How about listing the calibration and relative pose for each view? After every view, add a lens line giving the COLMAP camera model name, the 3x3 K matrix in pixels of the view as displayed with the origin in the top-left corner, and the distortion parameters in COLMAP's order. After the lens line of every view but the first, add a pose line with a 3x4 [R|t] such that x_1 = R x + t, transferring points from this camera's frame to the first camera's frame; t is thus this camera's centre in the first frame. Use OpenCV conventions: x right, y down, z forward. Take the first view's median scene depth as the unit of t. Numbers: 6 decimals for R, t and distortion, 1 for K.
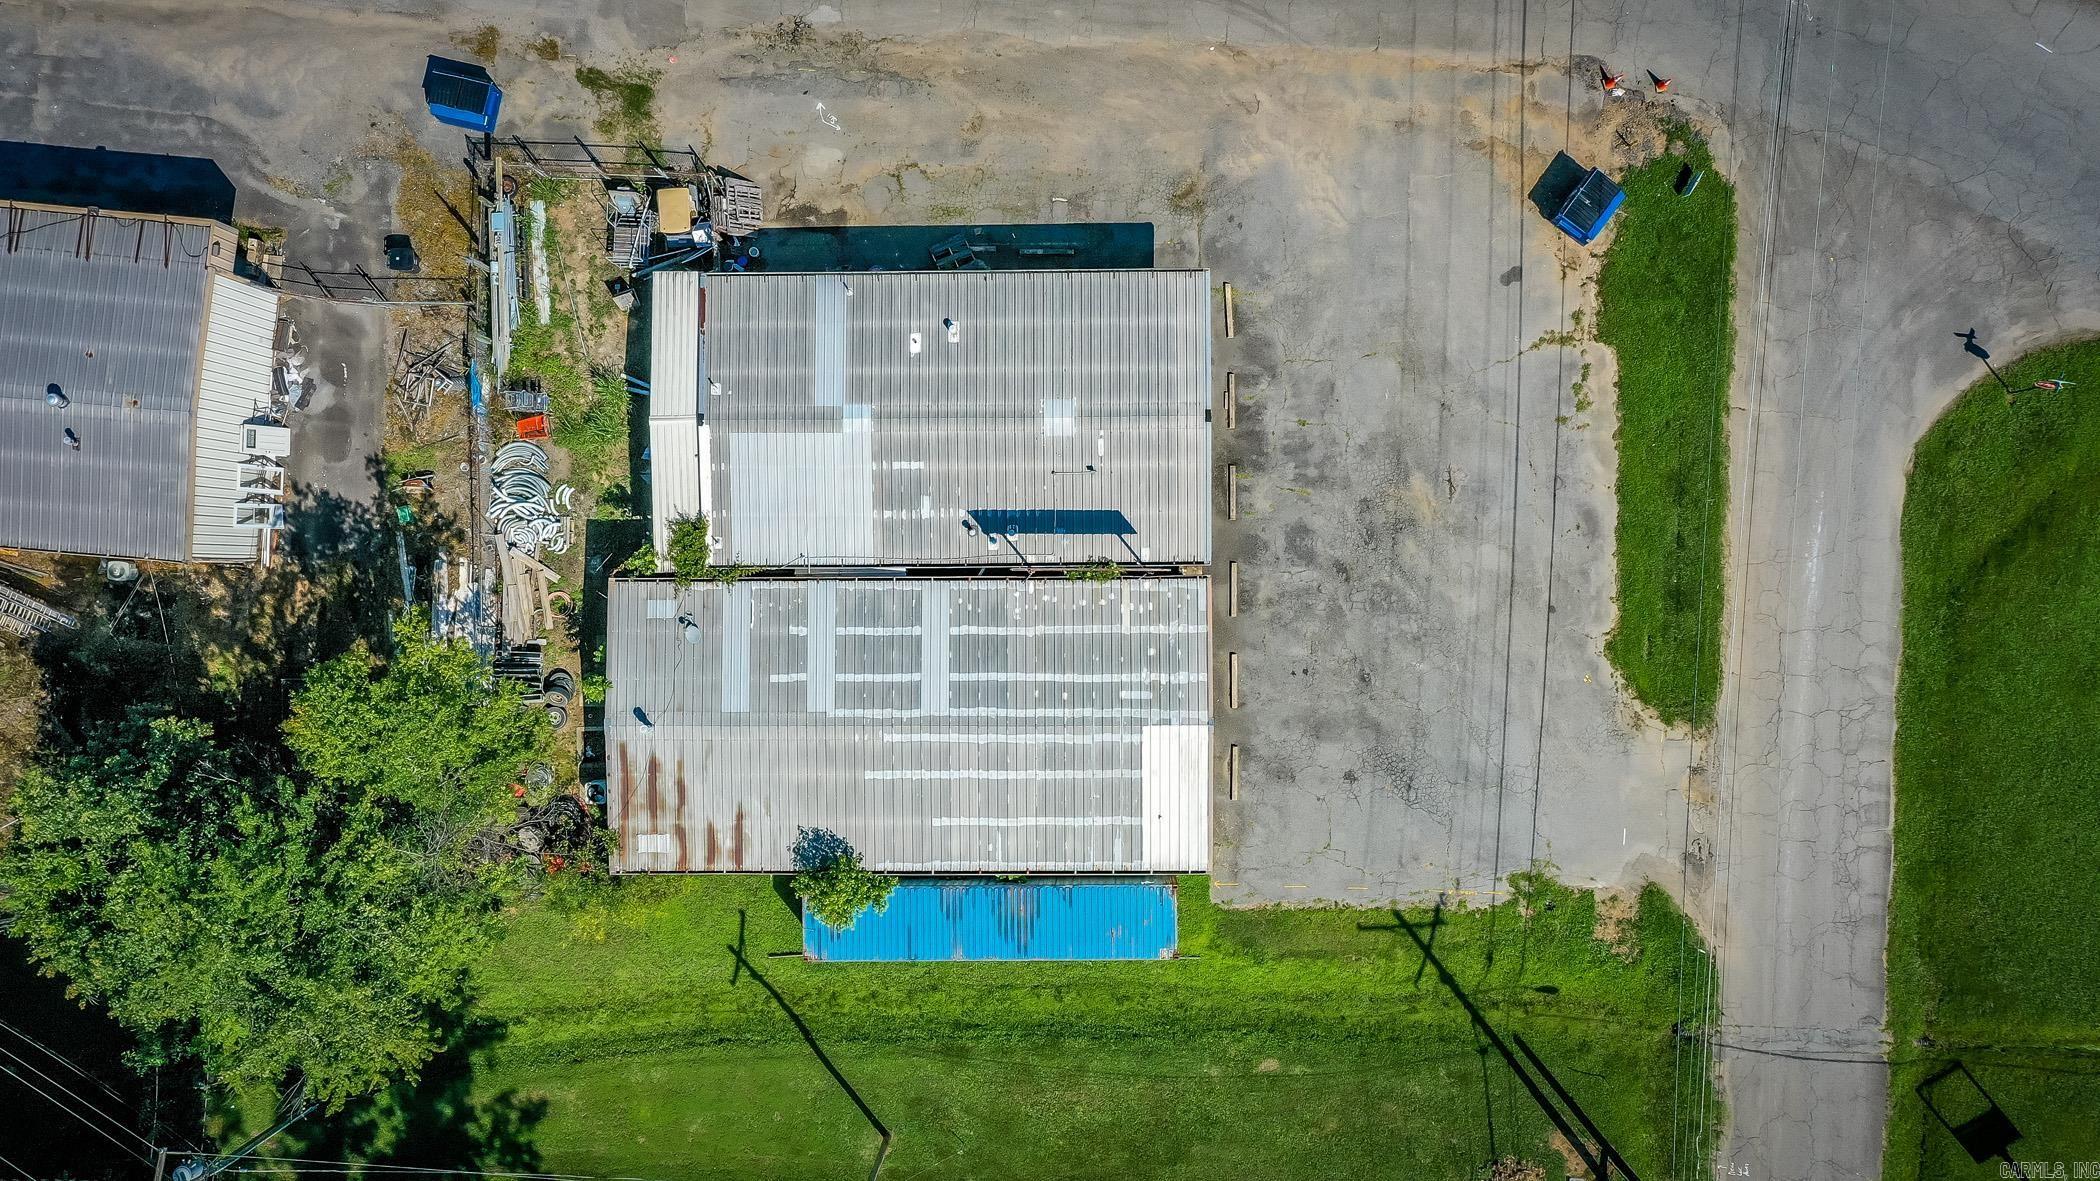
lens RADIAL K [[1670.6, 0, 1055.5], [0, 1670.6, 587.1], [0, 0, 1]] dist [0.028141, 0.002355]
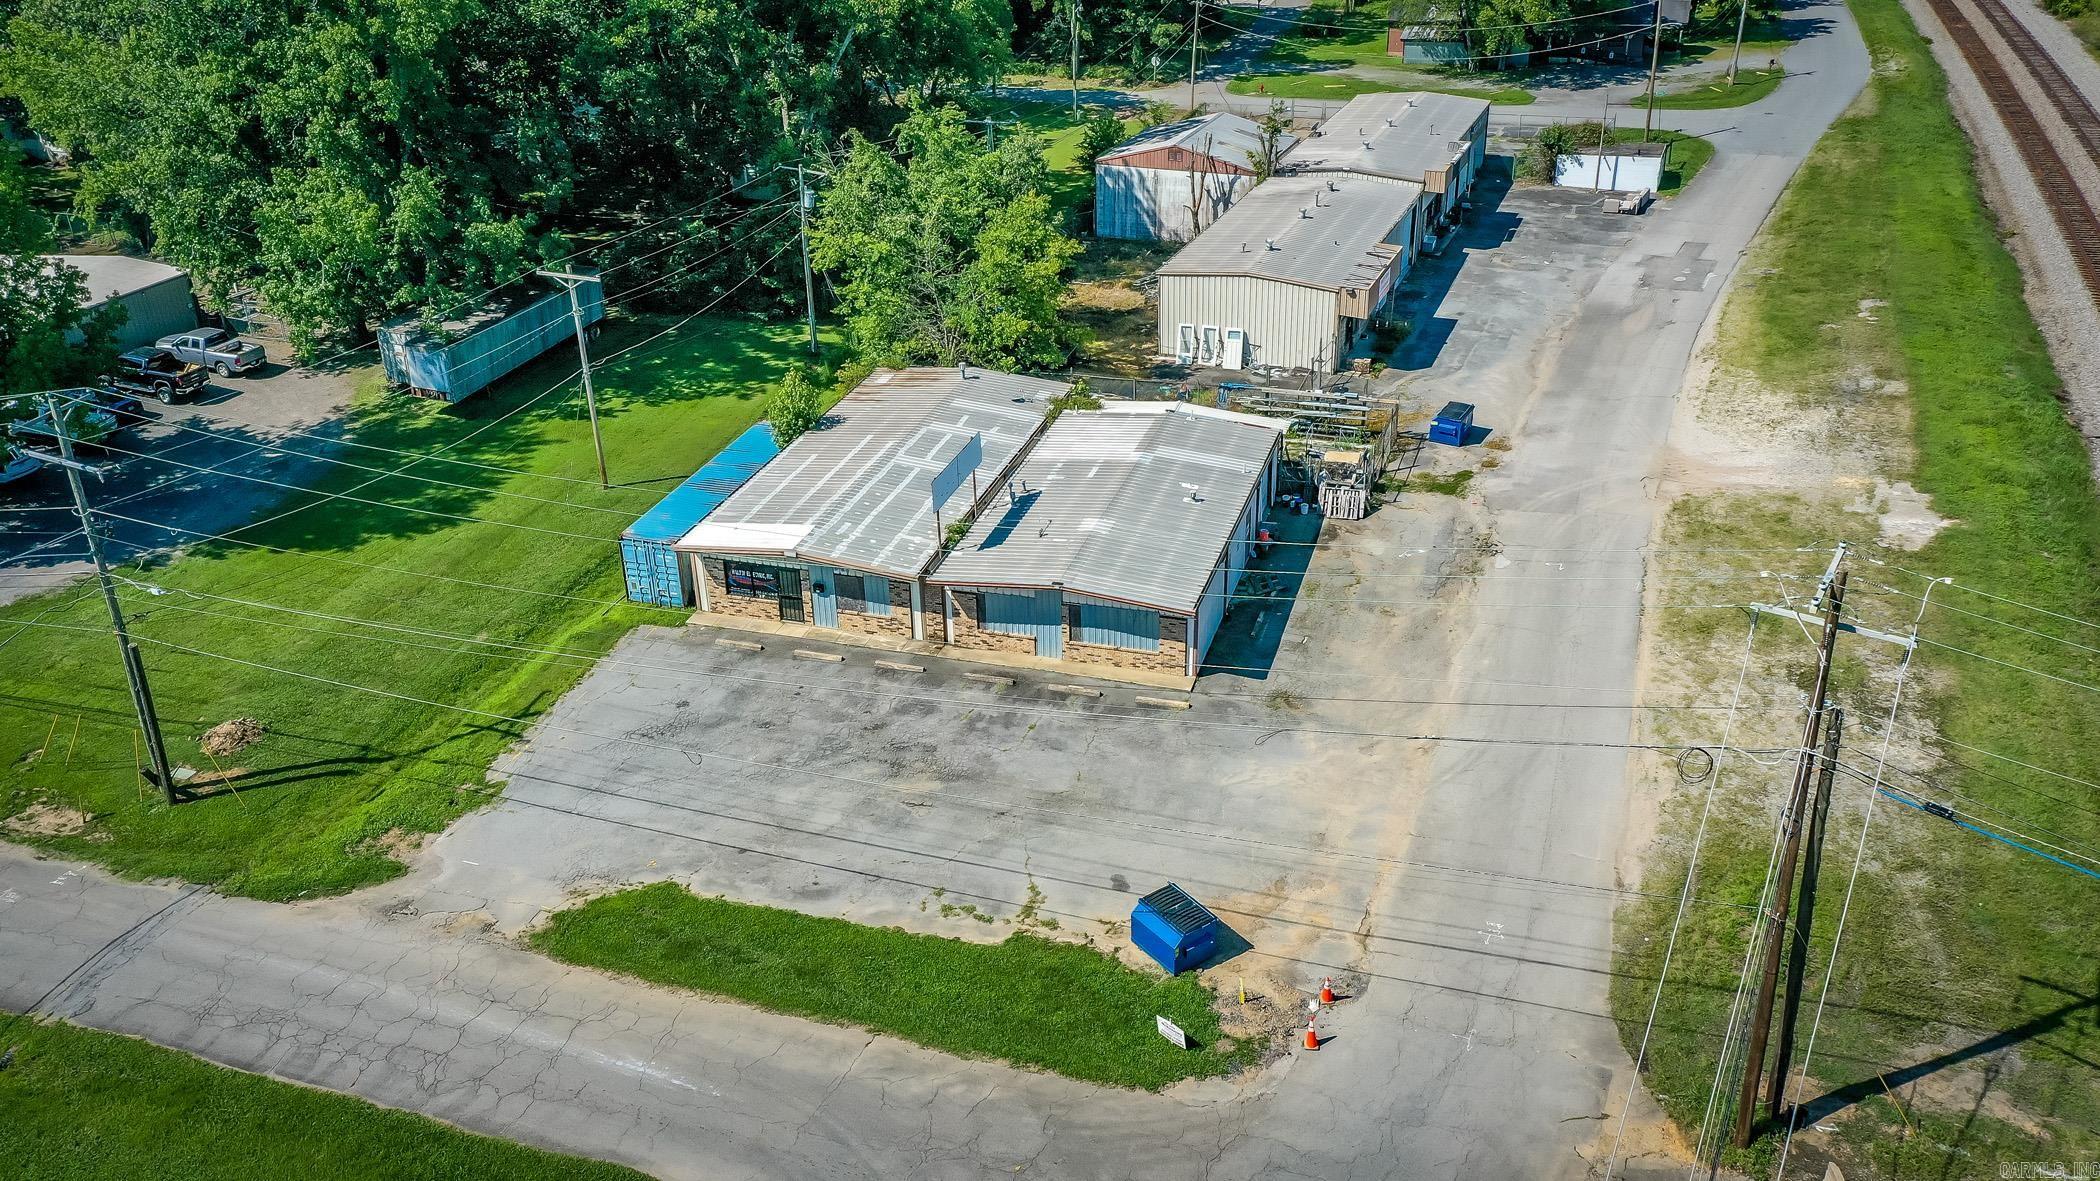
lens RADIAL K [[1670.6, 0, 1055.5], [0, 1670.6, 587.1], [0, 0, 1]] dist [0.028141, 0.002355]
pose [[-0.298425, 0.464432, -0.833813, 0.915919], [-0.954028, -0.119707, 0.274774, -0.368403], [0.027801, 0.877481, 0.478805, 0.463211]]
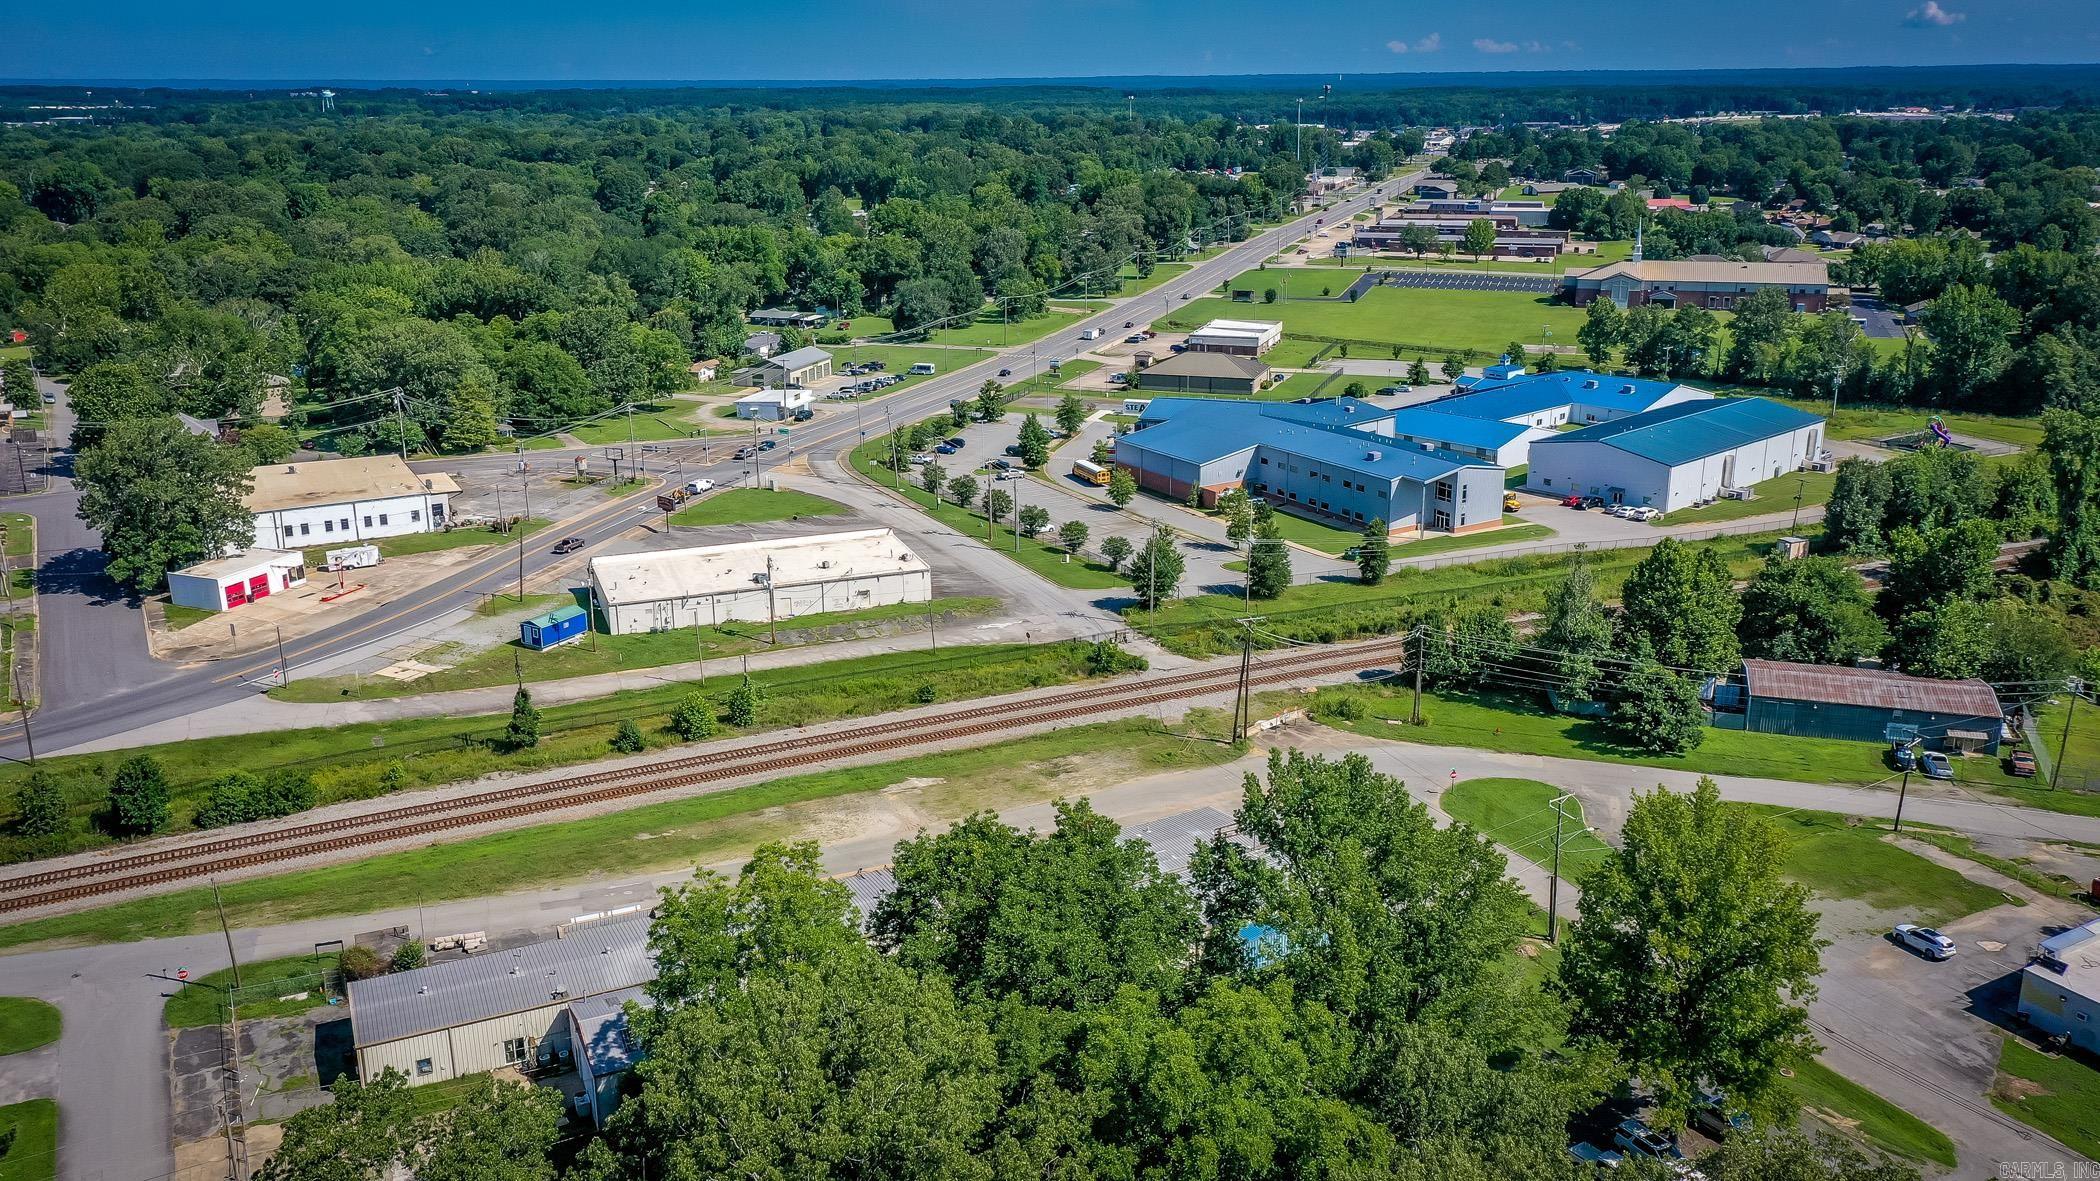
lens RADIAL K [[1670.6, 0, 1055.5], [0, 1670.6, 587.1], [0, 0, 1]] dist [0.028141, 0.002355]
pose [[0.865567, -0.128973, 0.483900, -1.421014], [0.500705, 0.241013, -0.831389, 1.903072], [-0.009399, 0.961914, 0.273190, -0.155835]]
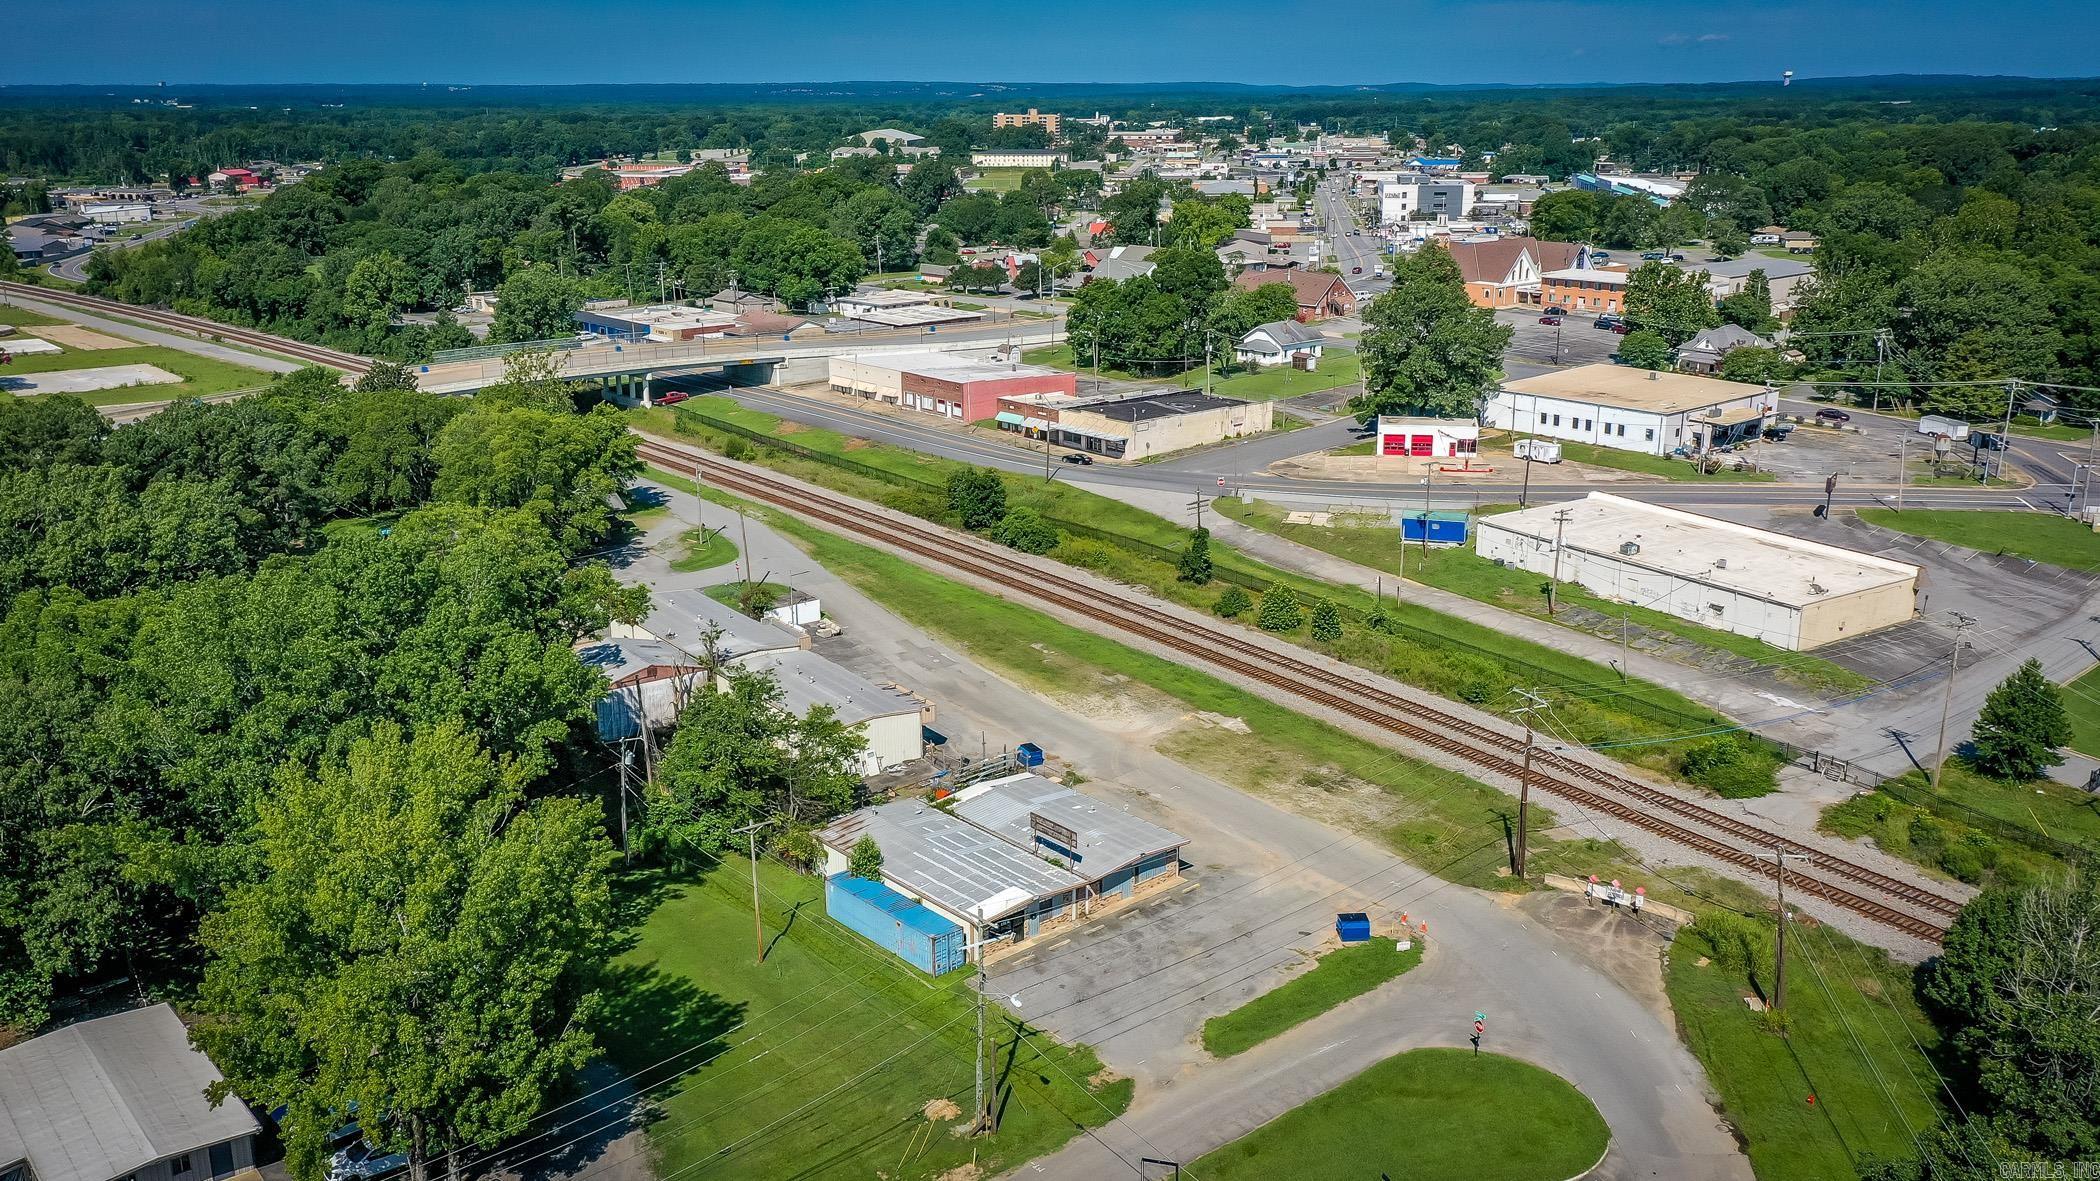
lens RADIAL K [[1721.1, 0, 1064.2], [0, 1721.1, 597.3], [0, 0, 1]] dist [0.029248, -0.001584]
pose [[0.663828, 0.229241, -0.711886, 1.446921], [-0.747775, 0.187087, -0.637048, 1.255525], [-0.012853, 0.955221, 0.295614, 0.018028]]
